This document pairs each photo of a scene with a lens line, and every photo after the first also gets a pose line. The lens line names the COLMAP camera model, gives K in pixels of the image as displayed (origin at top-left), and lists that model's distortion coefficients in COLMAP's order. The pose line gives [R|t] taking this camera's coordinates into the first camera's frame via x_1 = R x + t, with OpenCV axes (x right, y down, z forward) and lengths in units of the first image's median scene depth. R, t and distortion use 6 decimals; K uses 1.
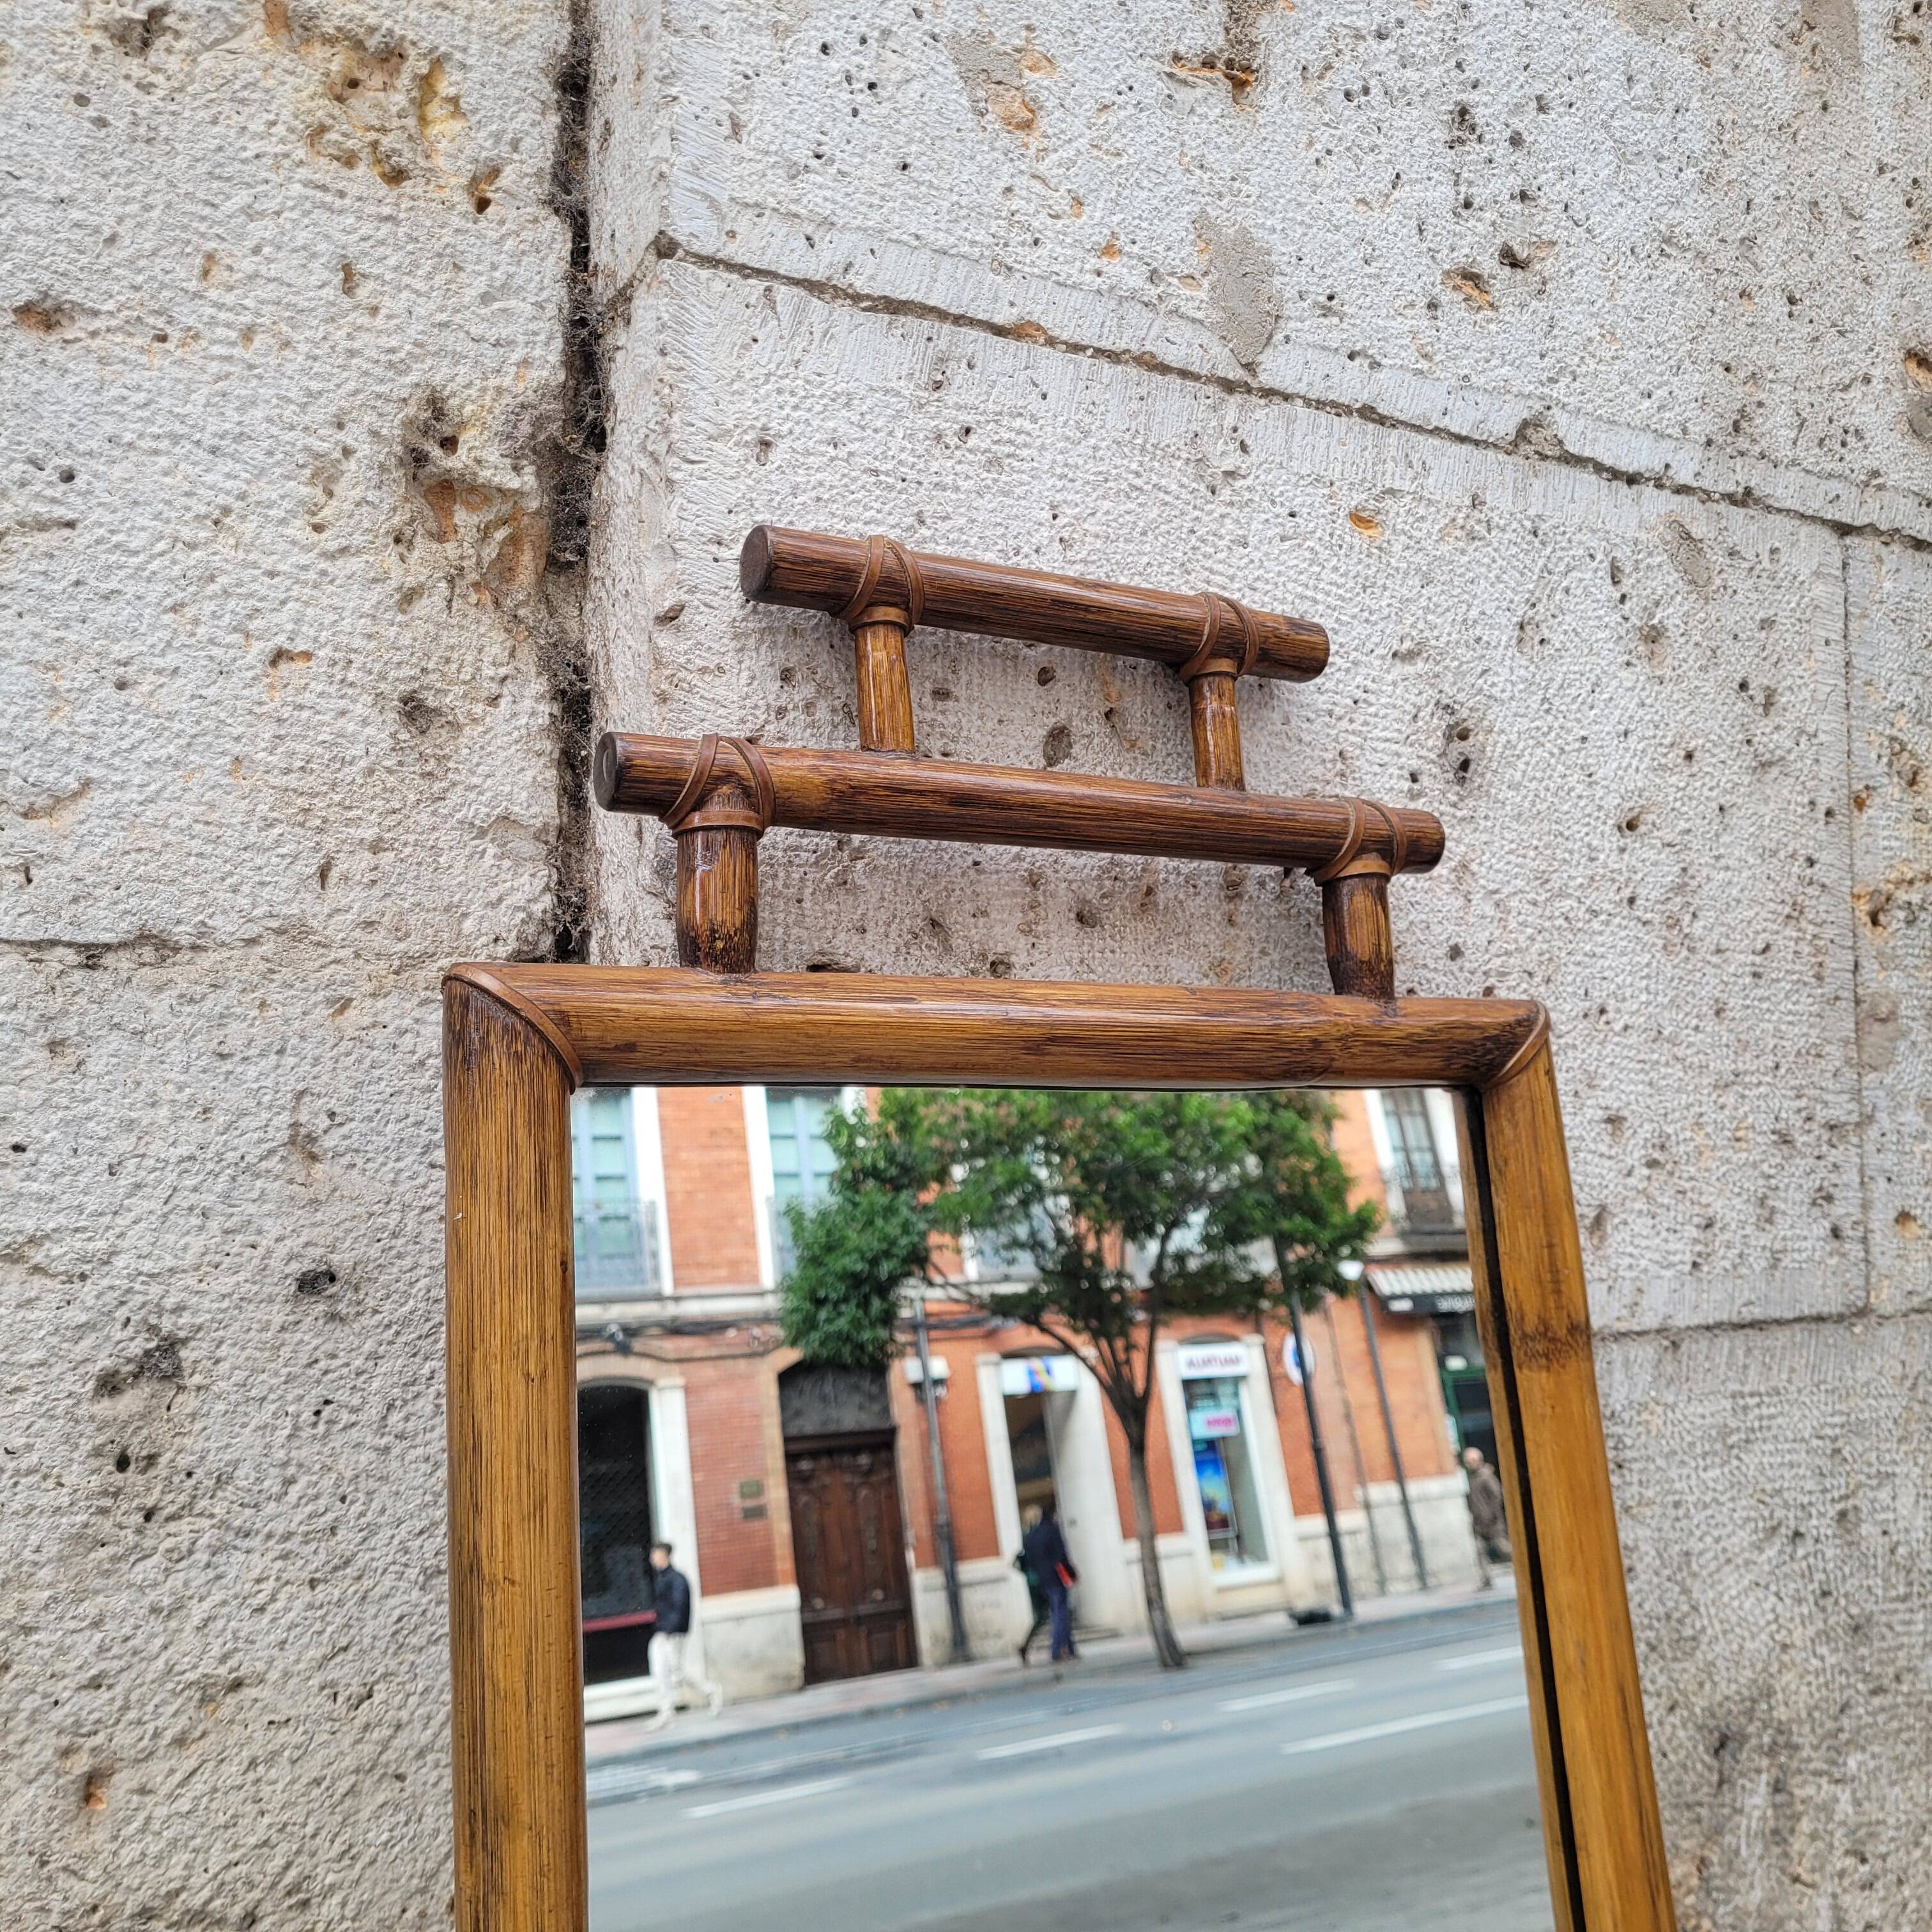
lens RADIAL K [[1949.1, 0, 958.3], [0, 1949.1, 932.5], [0, 0, 1]] dist [0.046034, -0.052196]
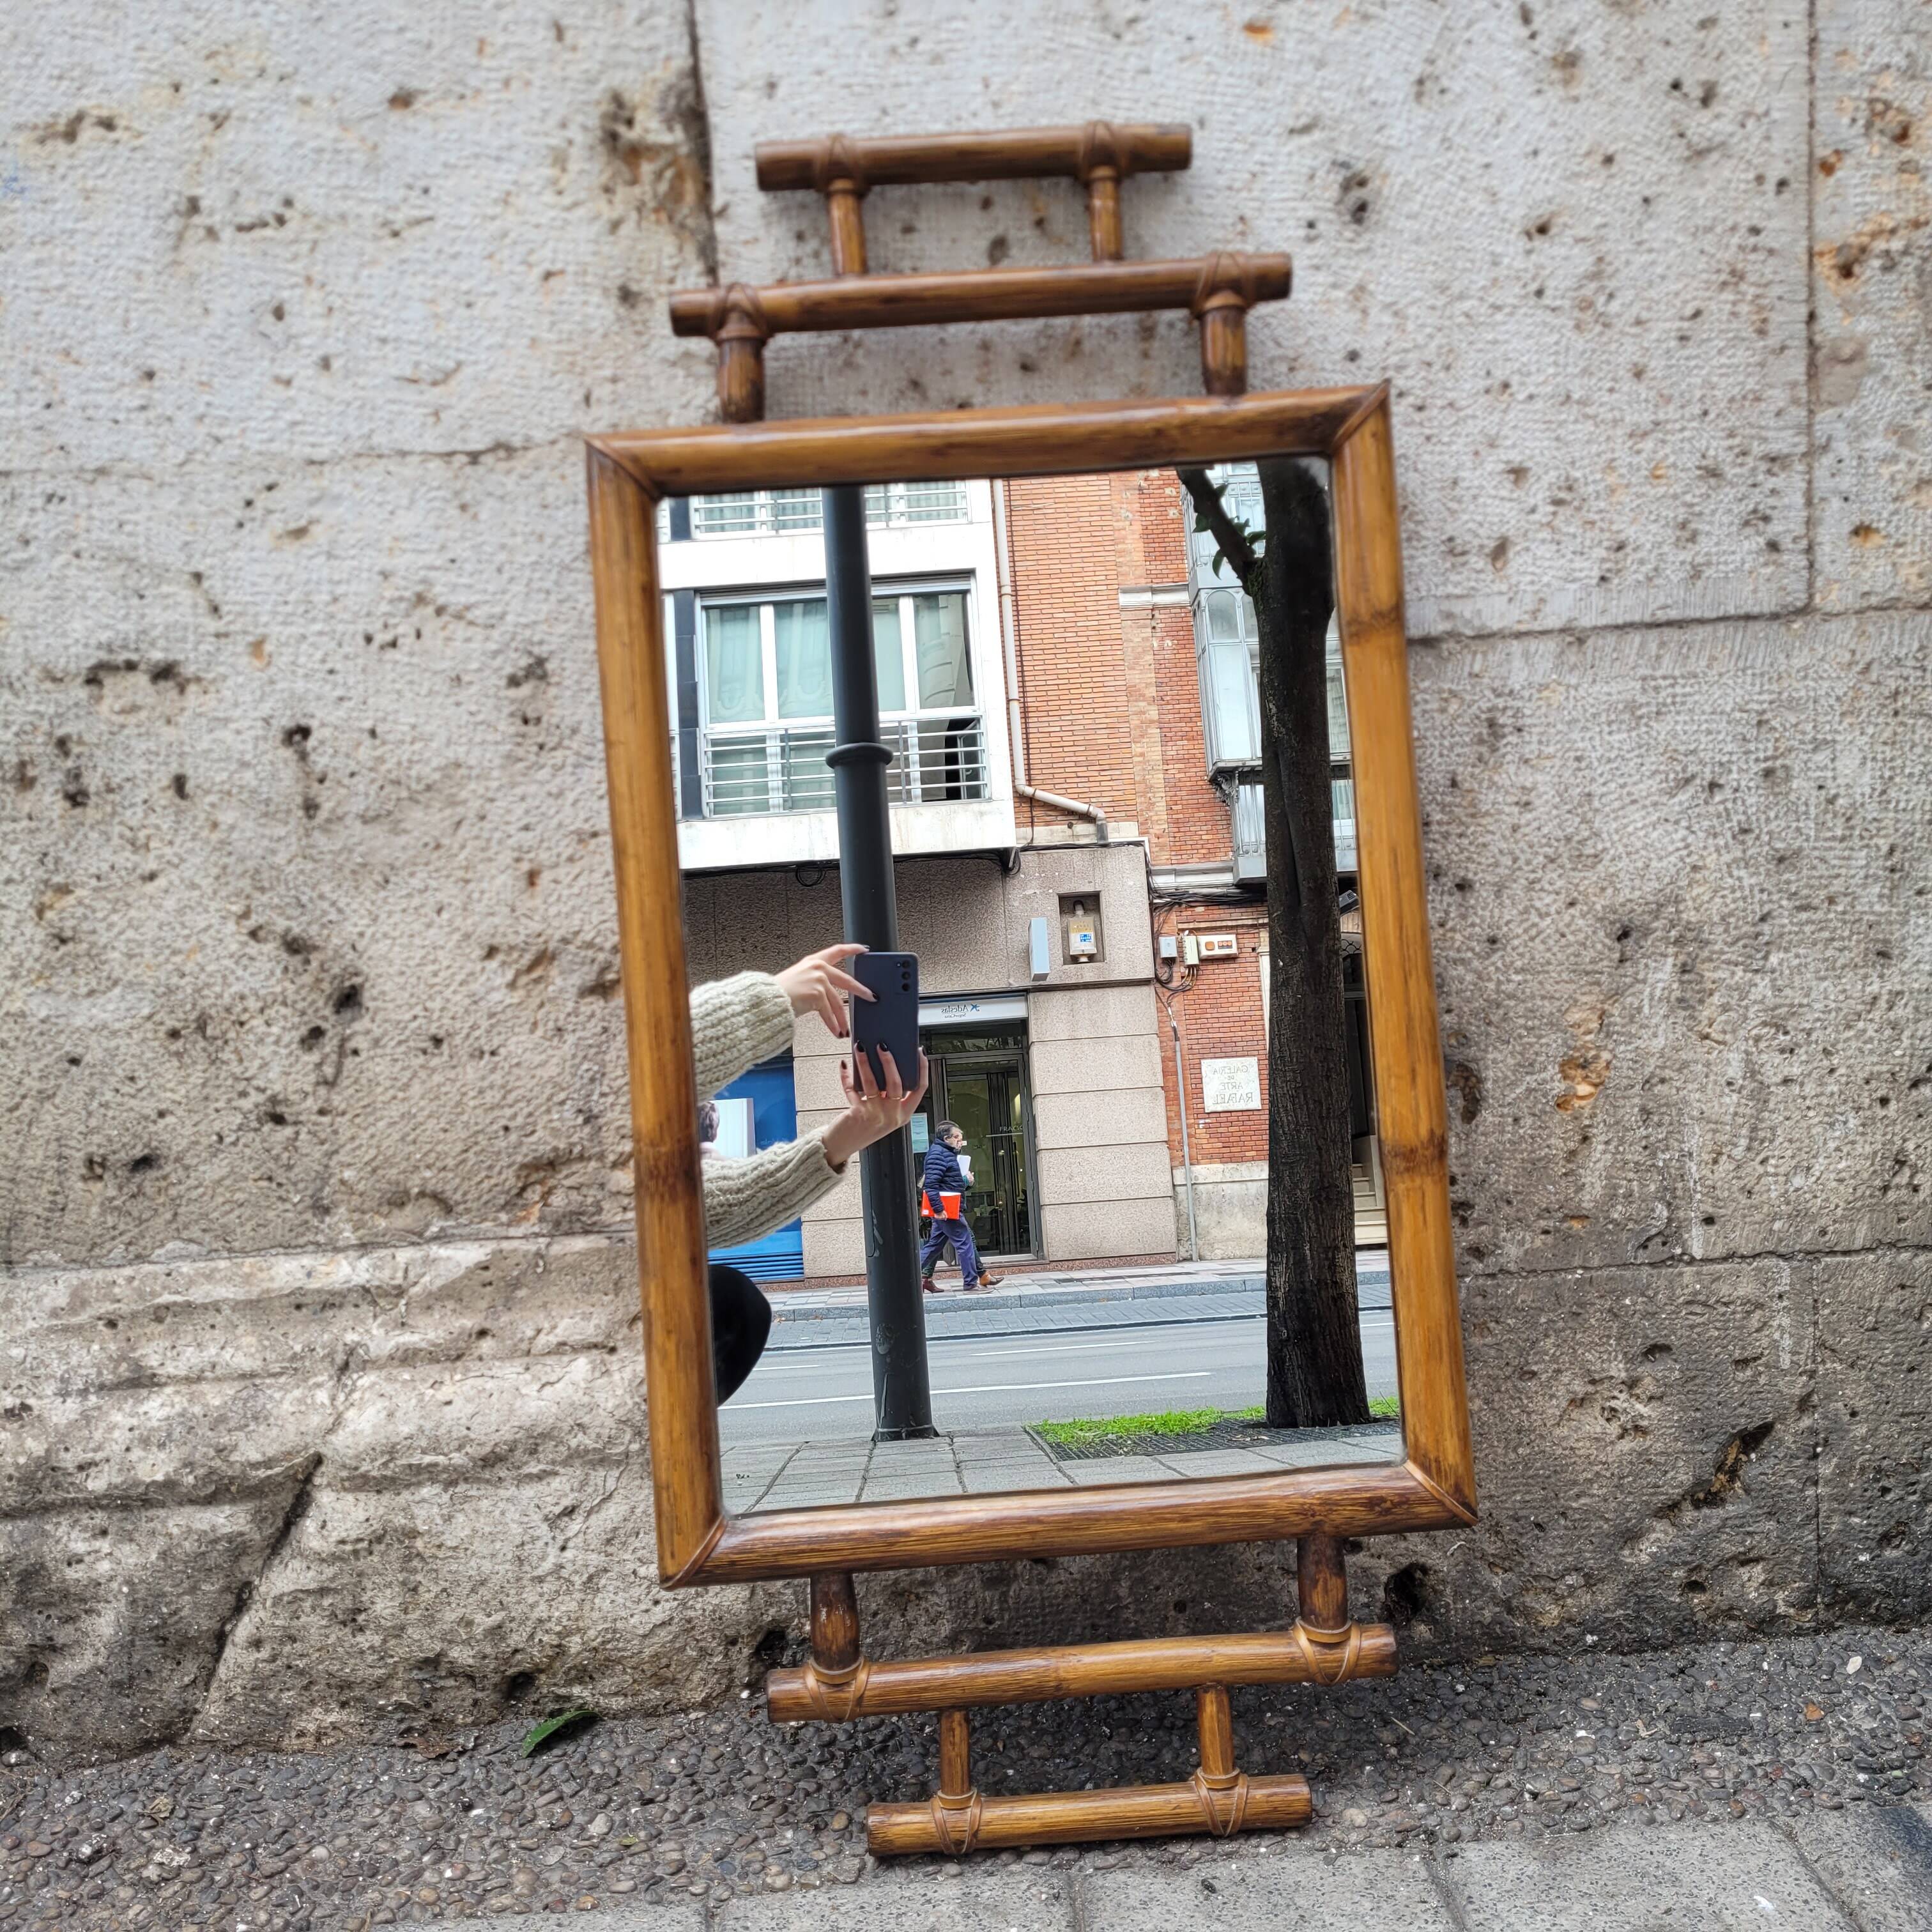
lens RADIAL K [[1934.5, 0, 980.4], [0, 1934.5, 947.0], [0, 0, 1]] dist [0.066550, -0.050649]
pose [[0.880154, -0.000008, -0.474689, 0.689288], [0.106784, 0.974372, 0.197979, 0.118318], [0.462522, -0.224941, 0.857599, -0.388800]]
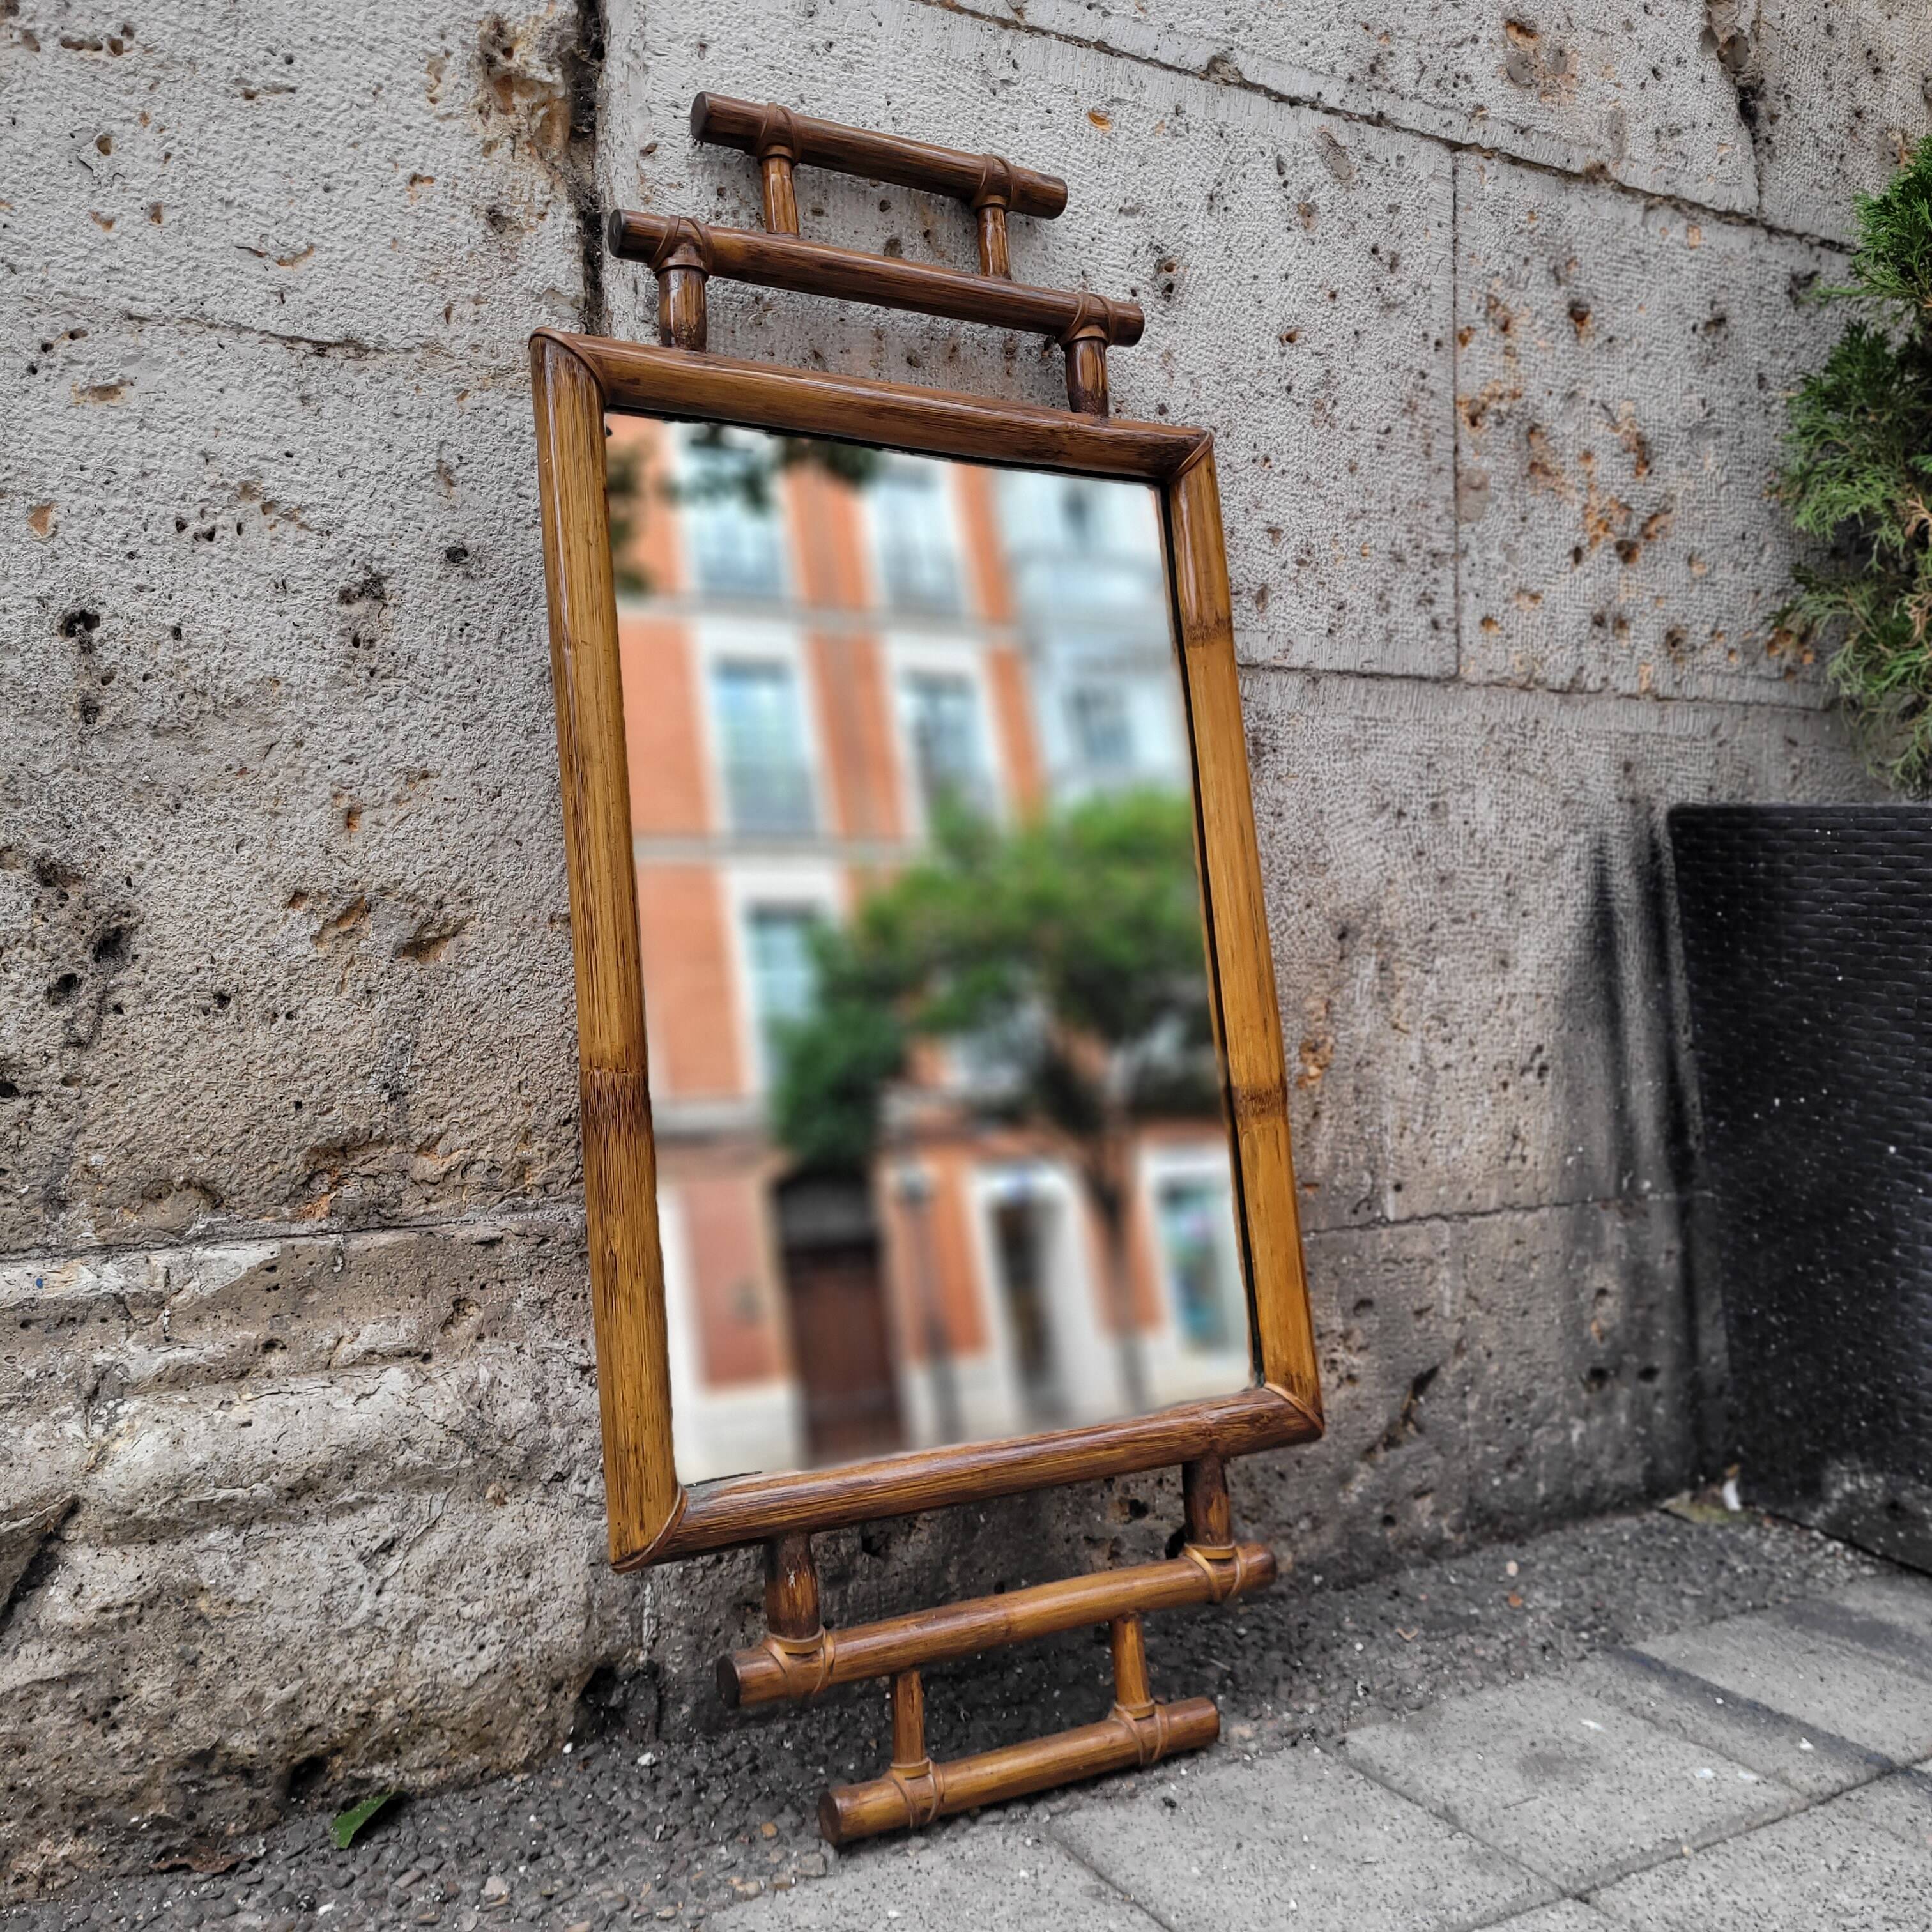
lens RADIAL K [[1957.2, 0, 977.6], [0, 1957.2, 951.0], [0, 0, 1]] dist [0.053300, -0.045297]
pose [[0.999658, -0.020004, 0.016859, 0.074427], [0.018466, 0.996046, 0.086904, 0.309328], [-0.018531, -0.086563, 0.996074, -0.609156]]
